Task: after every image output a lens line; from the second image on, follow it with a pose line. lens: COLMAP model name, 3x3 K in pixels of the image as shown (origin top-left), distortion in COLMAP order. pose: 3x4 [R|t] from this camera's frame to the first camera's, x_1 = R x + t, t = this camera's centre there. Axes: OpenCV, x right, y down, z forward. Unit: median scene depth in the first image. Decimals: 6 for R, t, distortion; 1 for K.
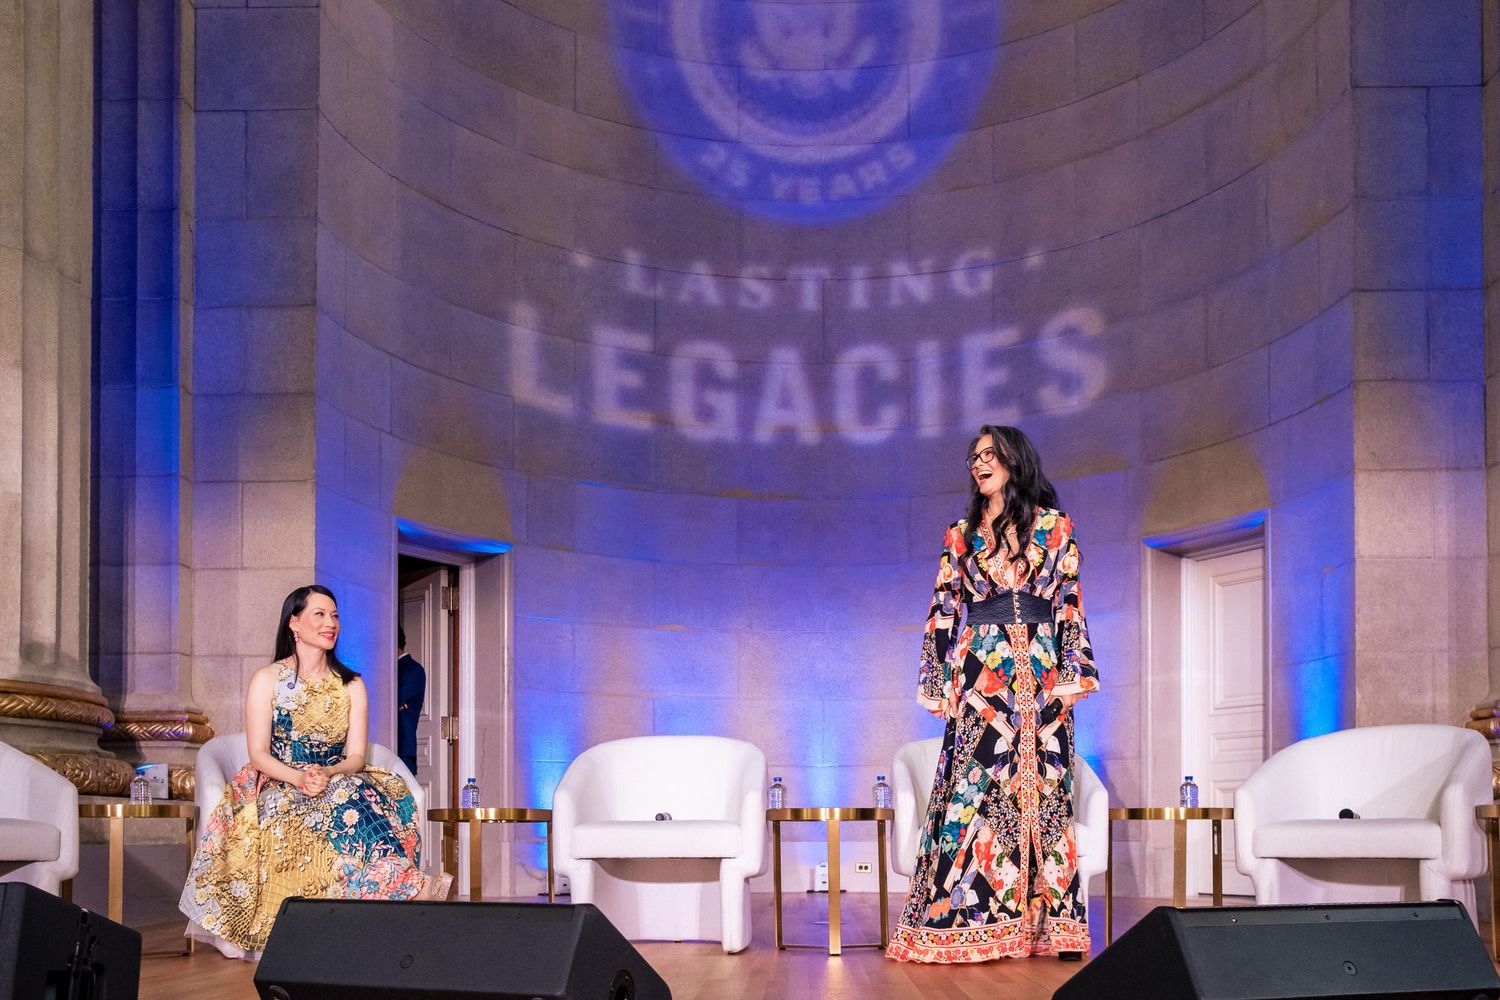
lens RADIAL K [[1500.8, 0, 748.9], [0, 1500.8, 819.0], [0, 0, 1]] dist [-0.024638, 0.018163]
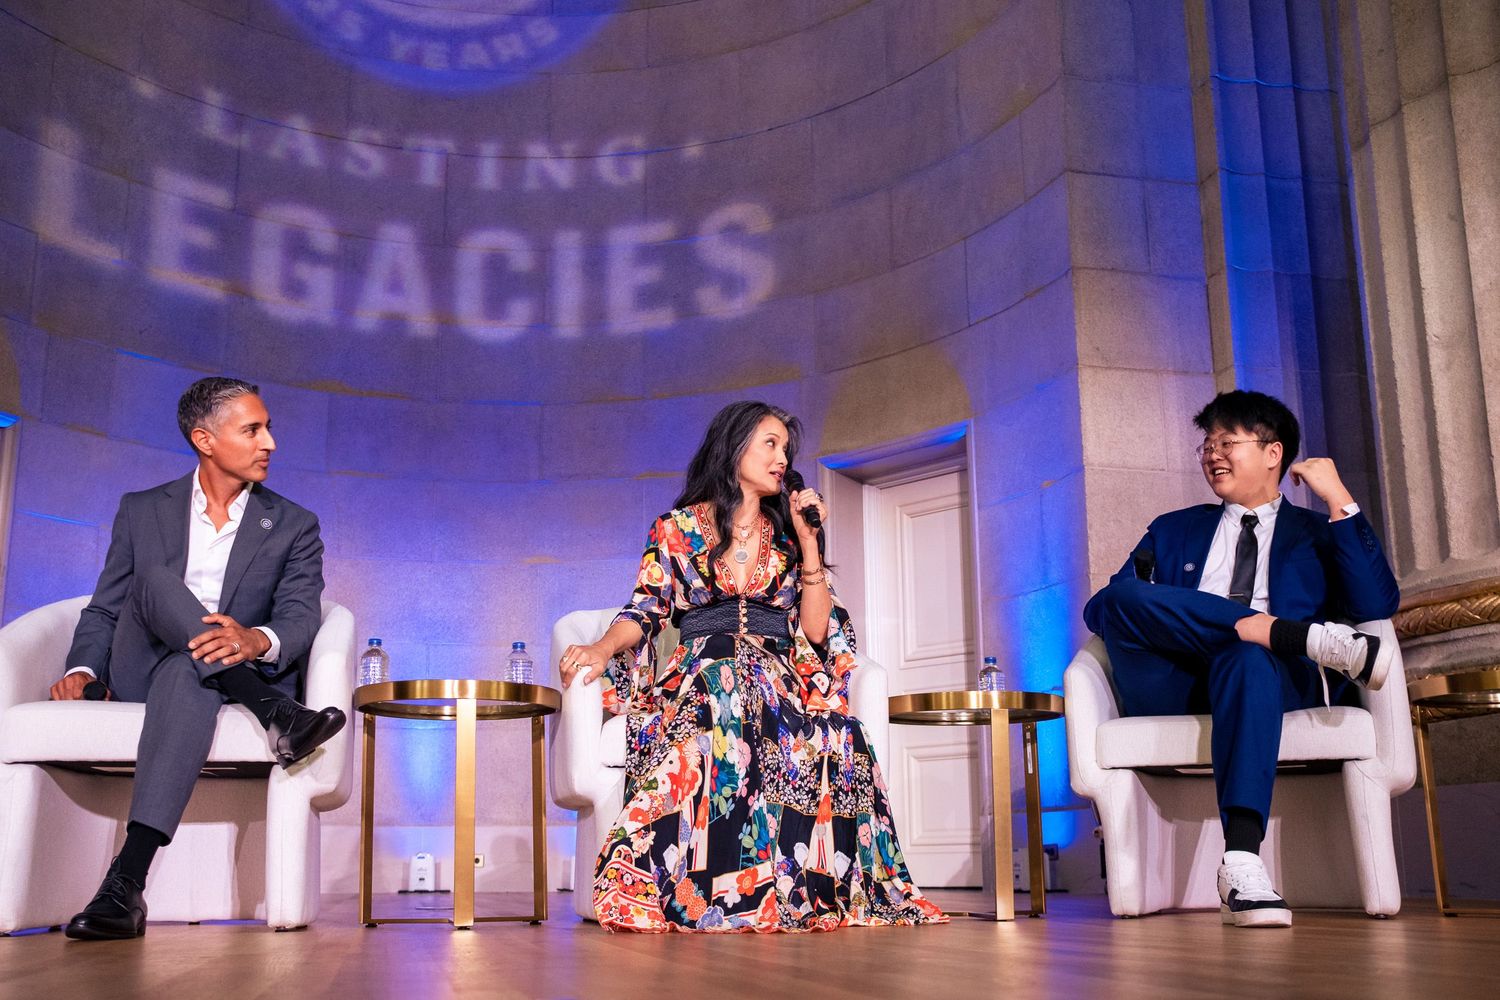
lens RADIAL K [[1539.4, 0, 745.7], [0, 1539.4, 537.0], [0, 0, 1]] dist [-0.085368, 0.207507]
pose [[0.965334, 0.048607, 0.256452, 0.001220], [0.004265, 0.979439, -0.201697, 0.030288], [-0.260983, 0.195798, 0.945278, 0.186839]]
